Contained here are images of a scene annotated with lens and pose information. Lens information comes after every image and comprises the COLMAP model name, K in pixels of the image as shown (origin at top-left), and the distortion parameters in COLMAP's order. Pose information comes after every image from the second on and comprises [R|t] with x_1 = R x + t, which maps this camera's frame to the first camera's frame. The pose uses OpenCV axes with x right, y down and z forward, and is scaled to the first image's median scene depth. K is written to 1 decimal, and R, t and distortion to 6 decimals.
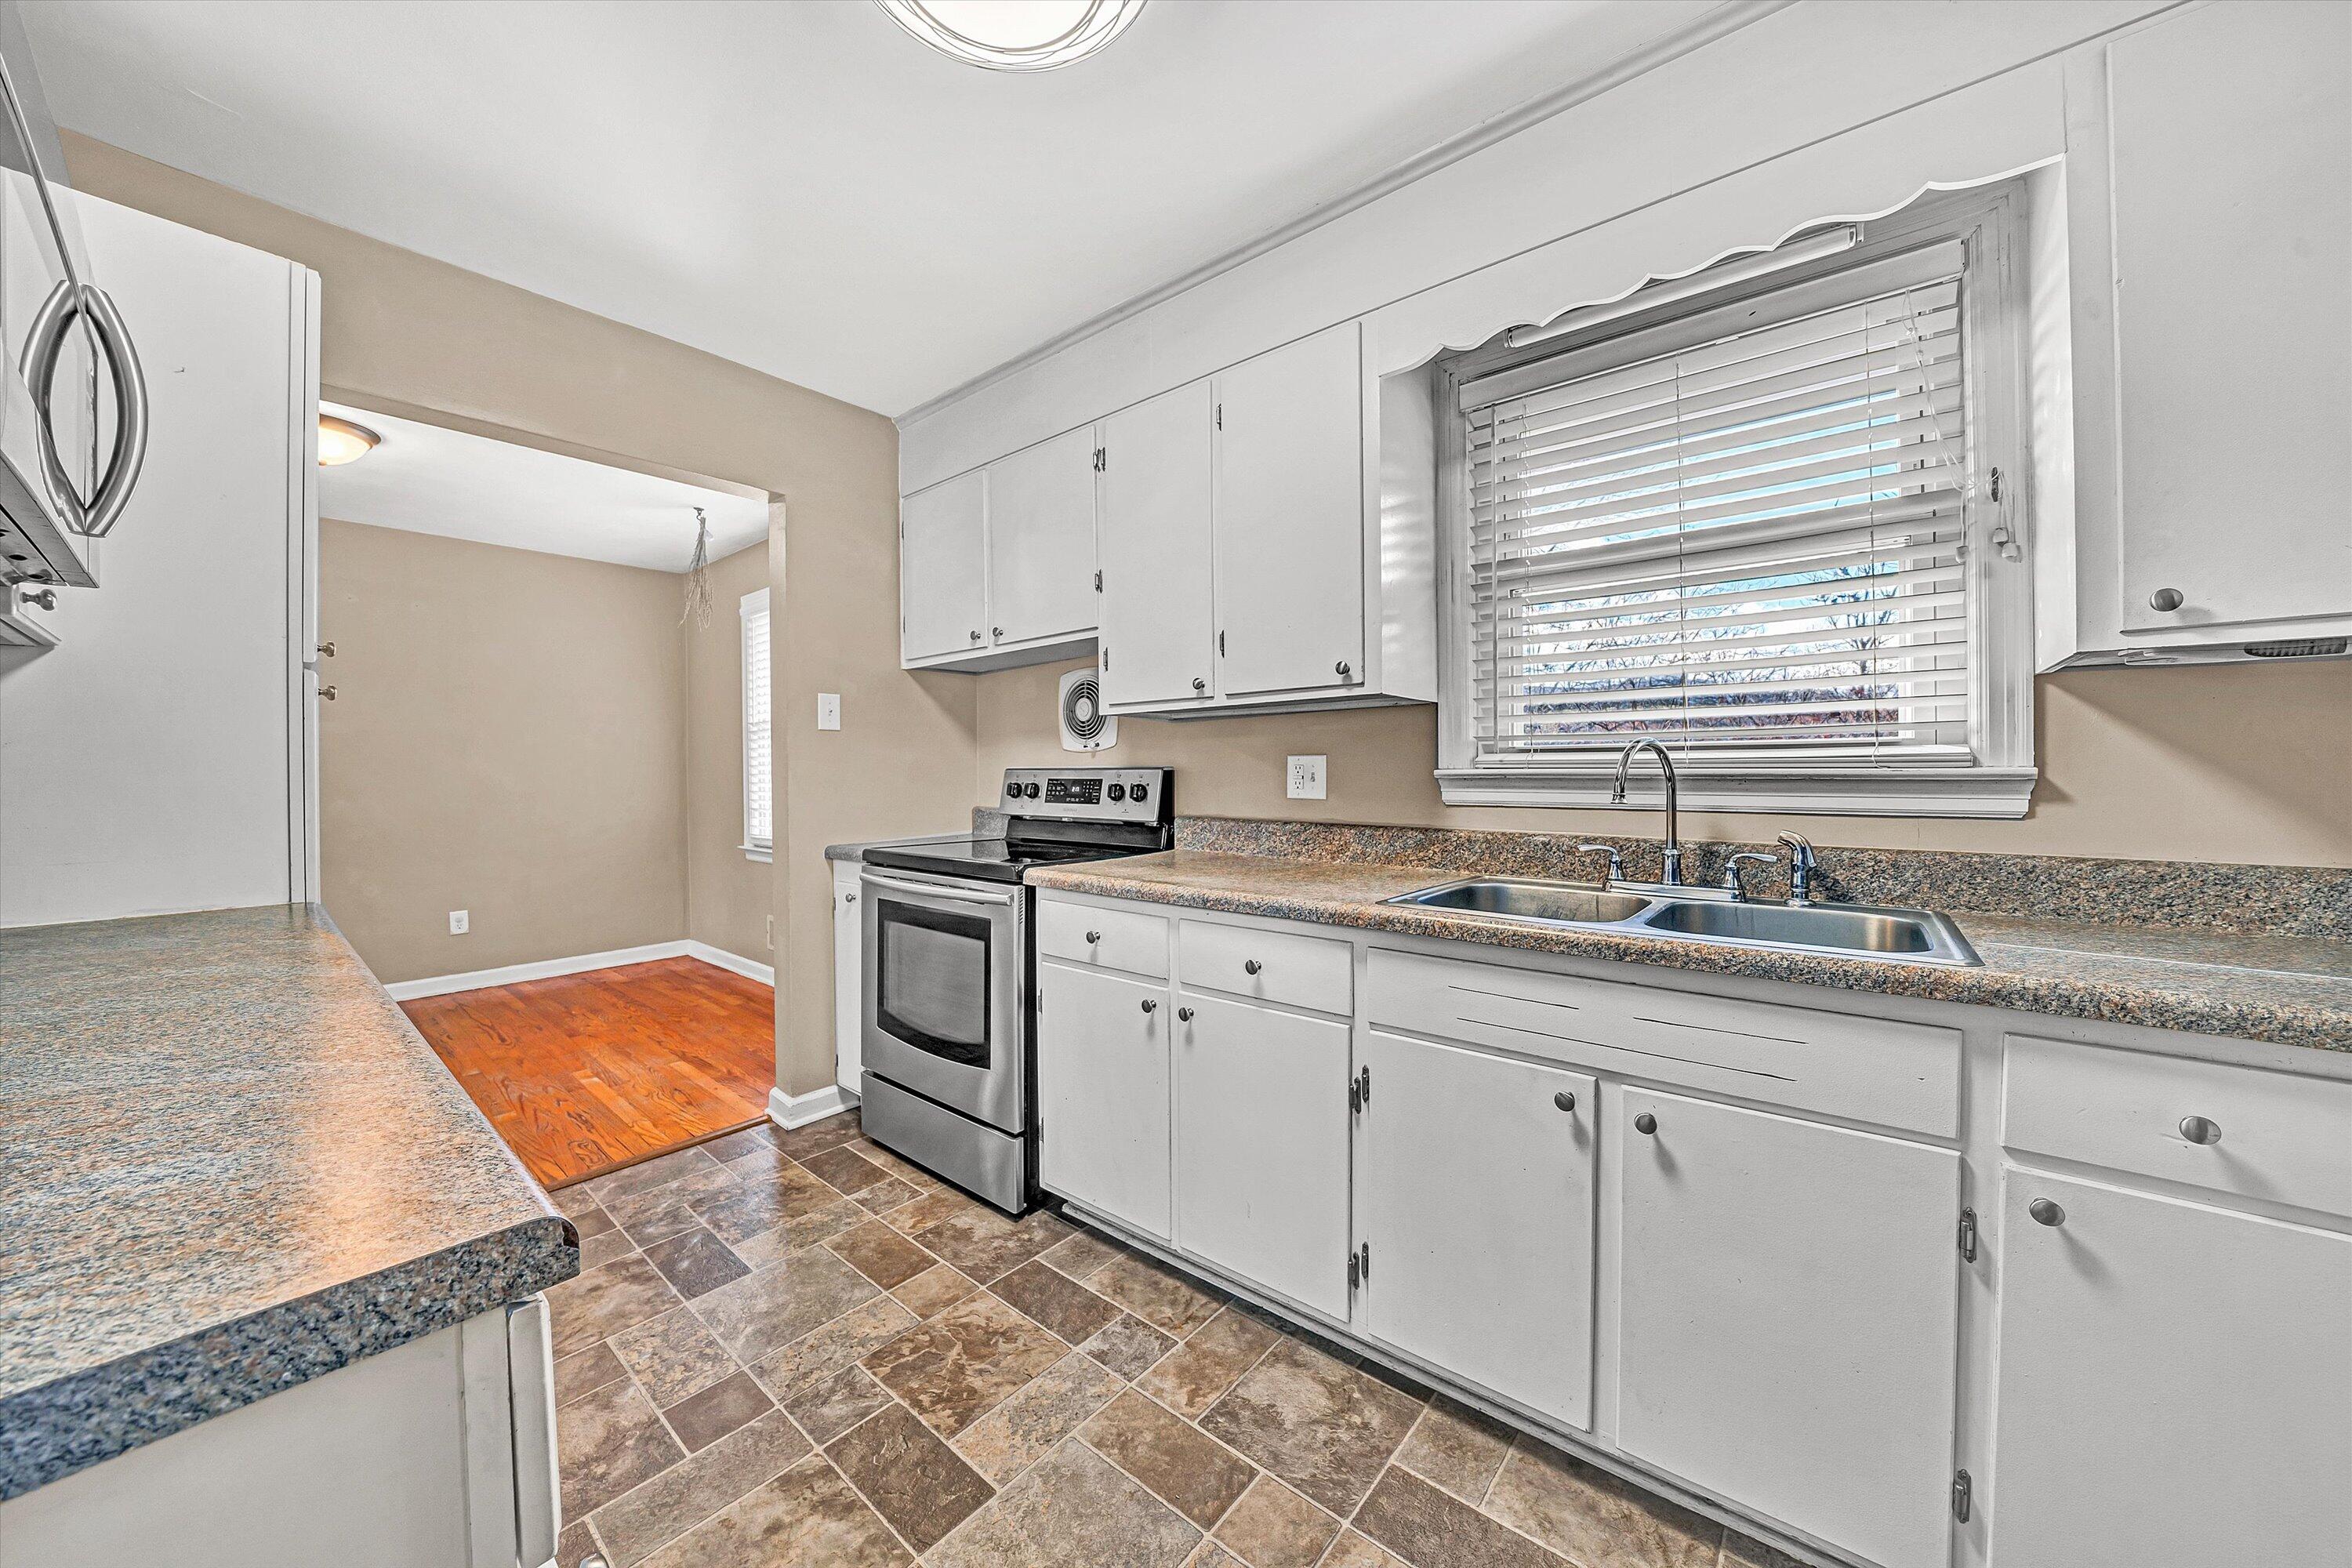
lens RADIAL K [[892.2, 0, 1209.5], [0, 892.2, 777.6], [0, 0, 1]] dist [-0.020657, 0.000595]
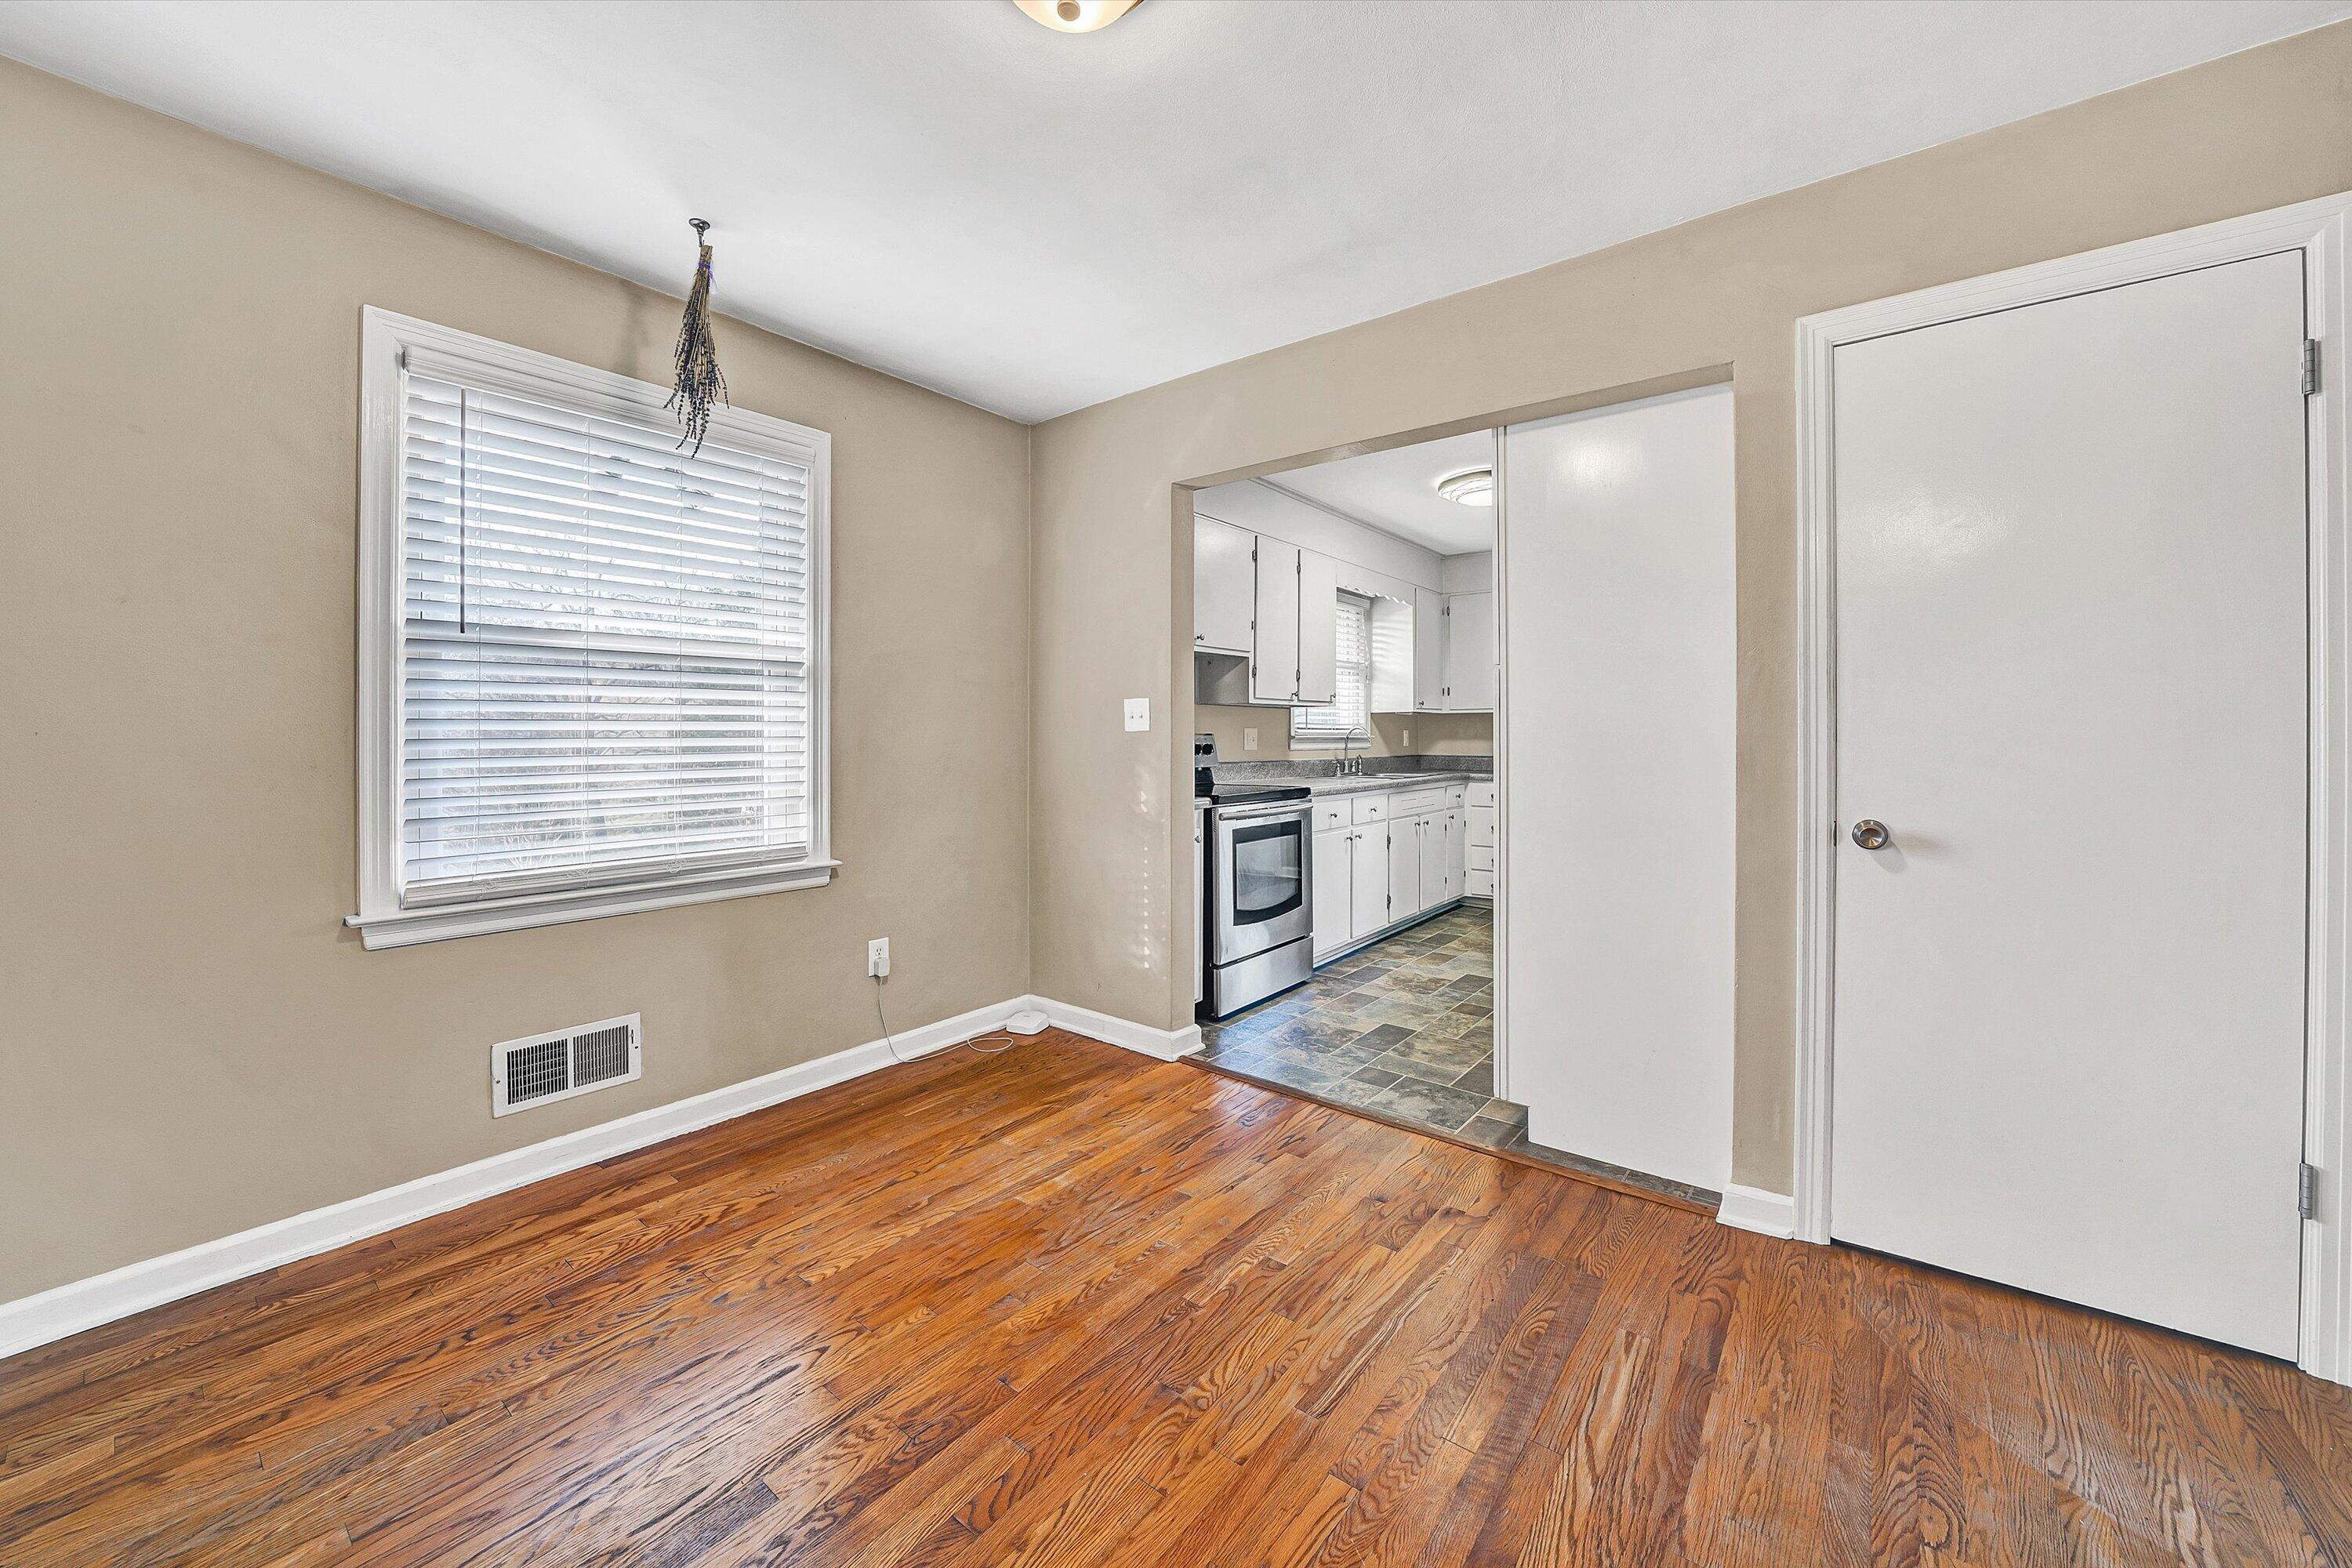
lens RADIAL K [[903.5, 0, 1254.3], [0, 903.5, 730.5], [0, 0, 1]] dist [-0.016917, 0.001038]
pose [[-0.138501, 0.014655, 0.990254, -1.869947], [0.011740, 0.999845, -0.013155, 0.005708], [-0.990293, 0.009804, -0.138652, 1.245578]]
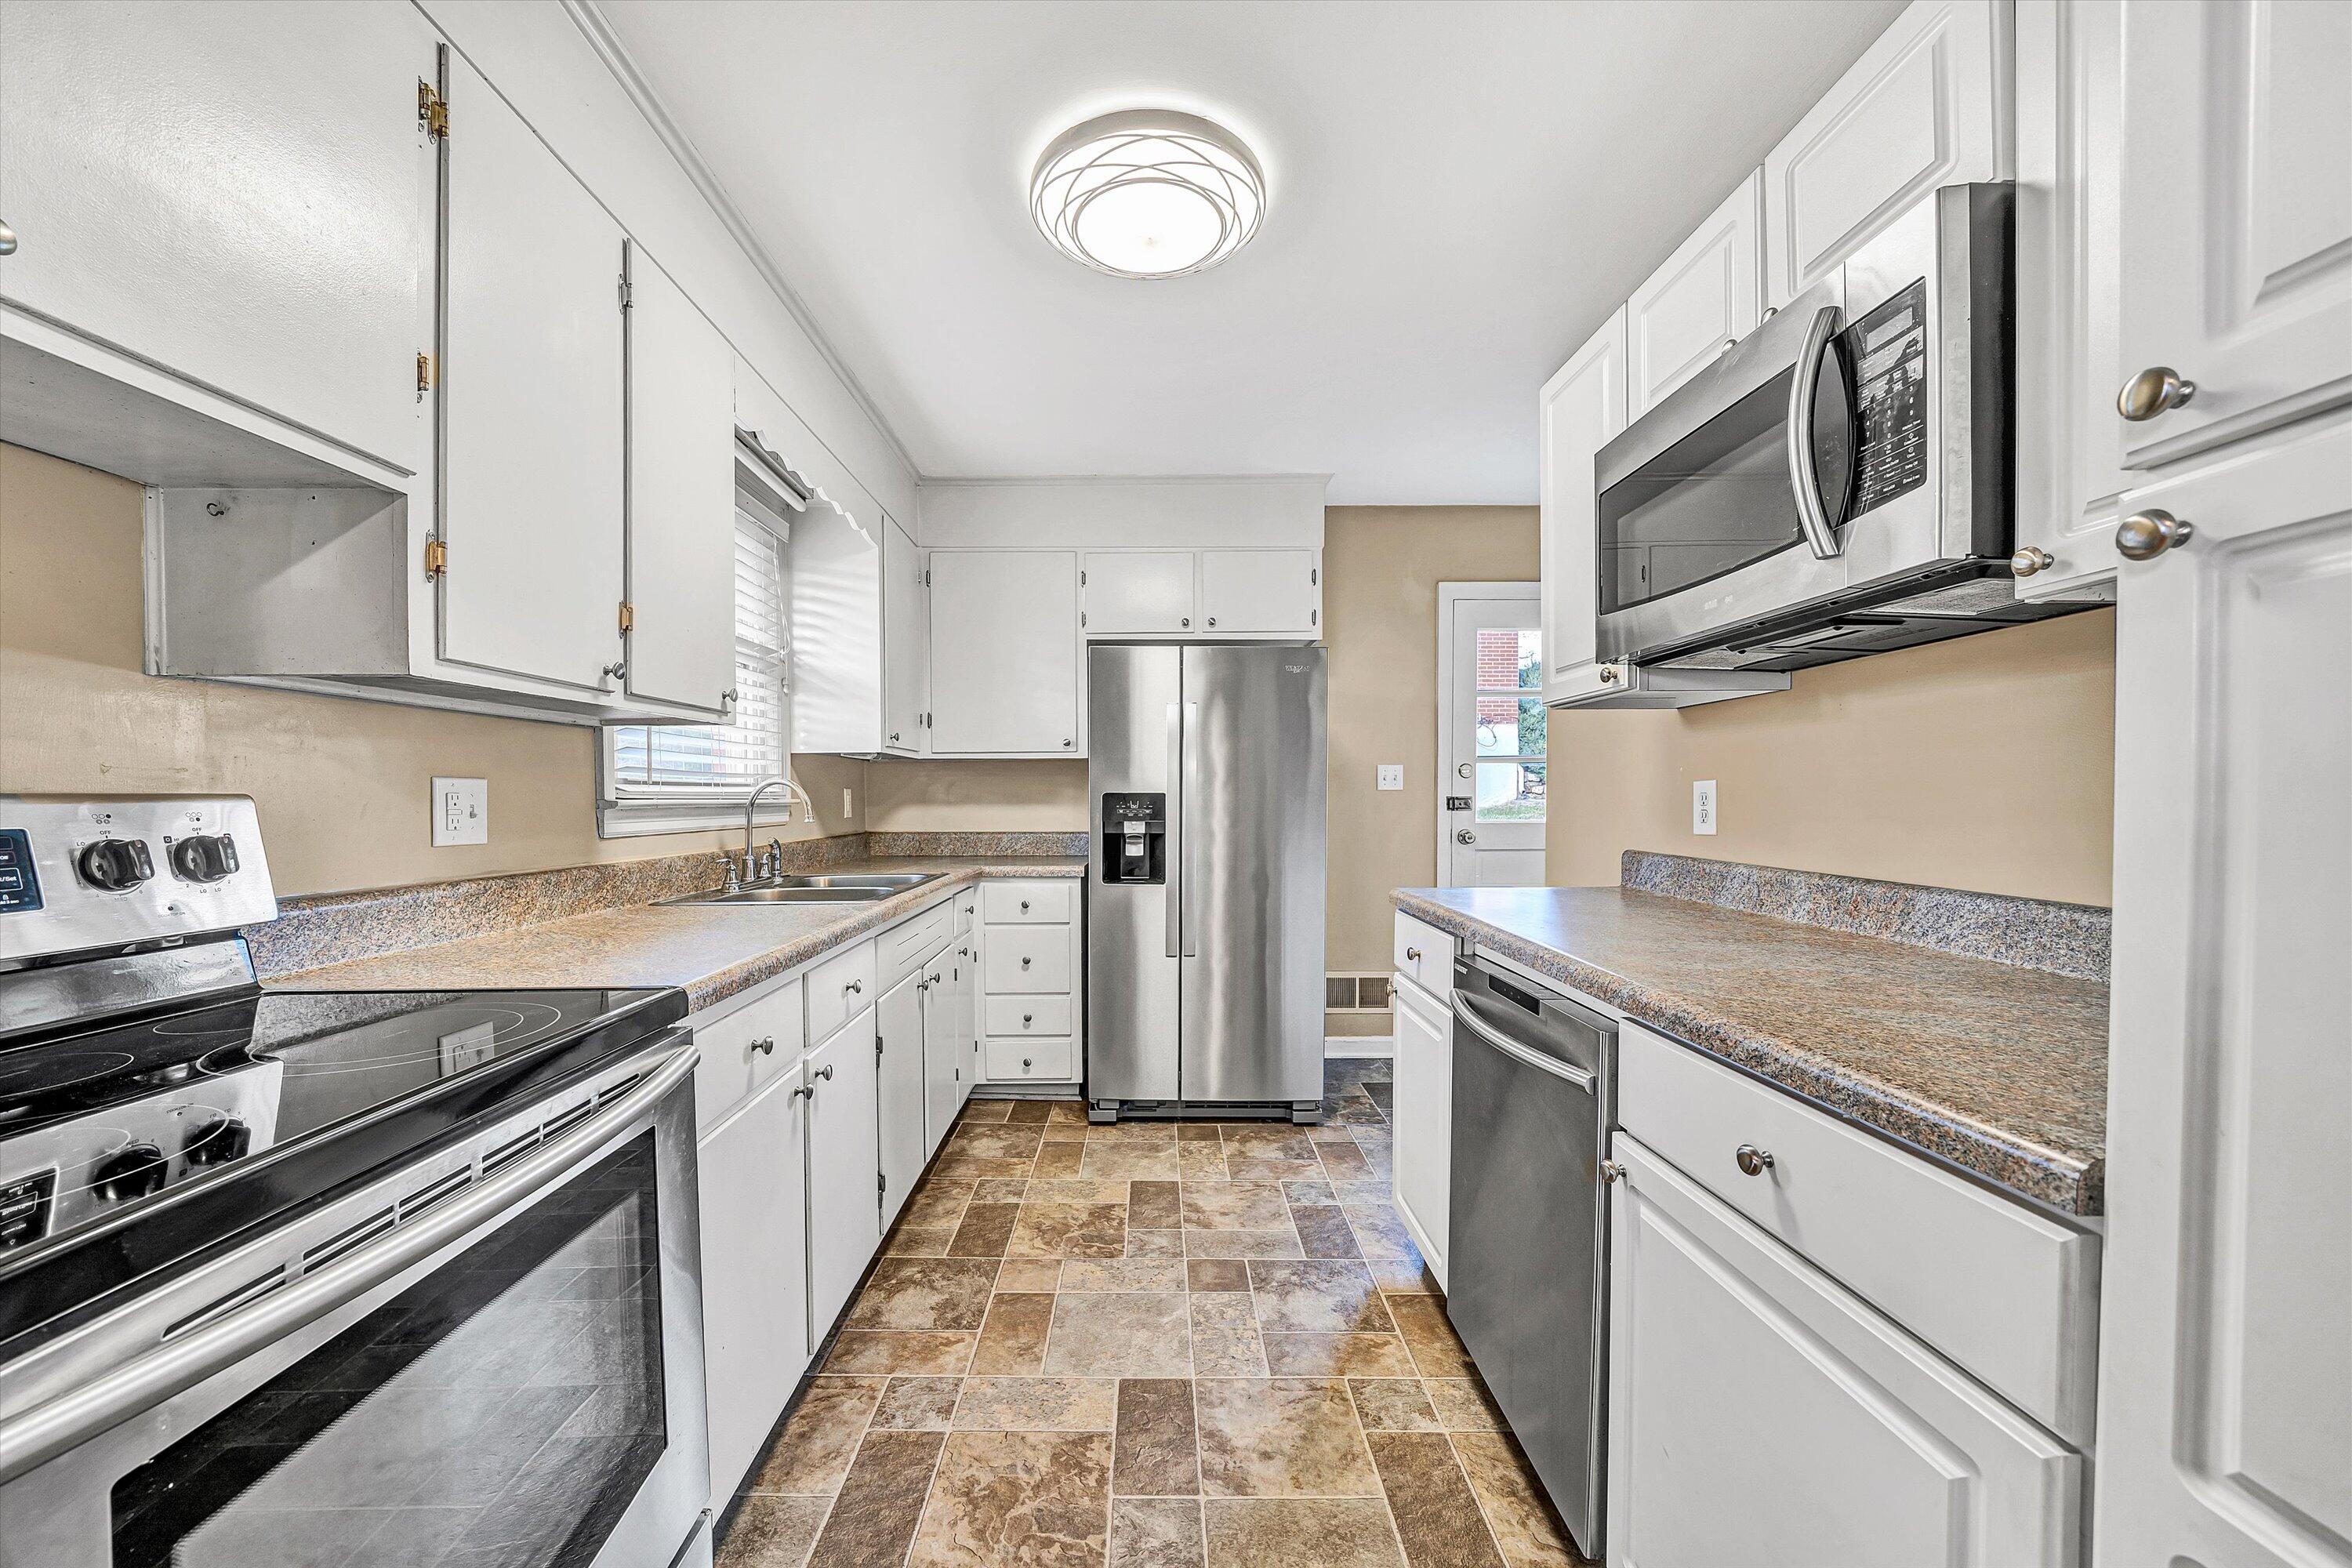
lens RADIAL K [[903.5, 0, 1156.4], [0, 903.5, 819.4], [0, 0, 1]] dist [-0.016917, 0.001038]
pose [[-0.662411, -0.008020, 0.749097, -0.705393], [0.016357, 0.999549, 0.025166, -0.003616], [-0.748962, 0.028924, -0.661982, 1.029155]]
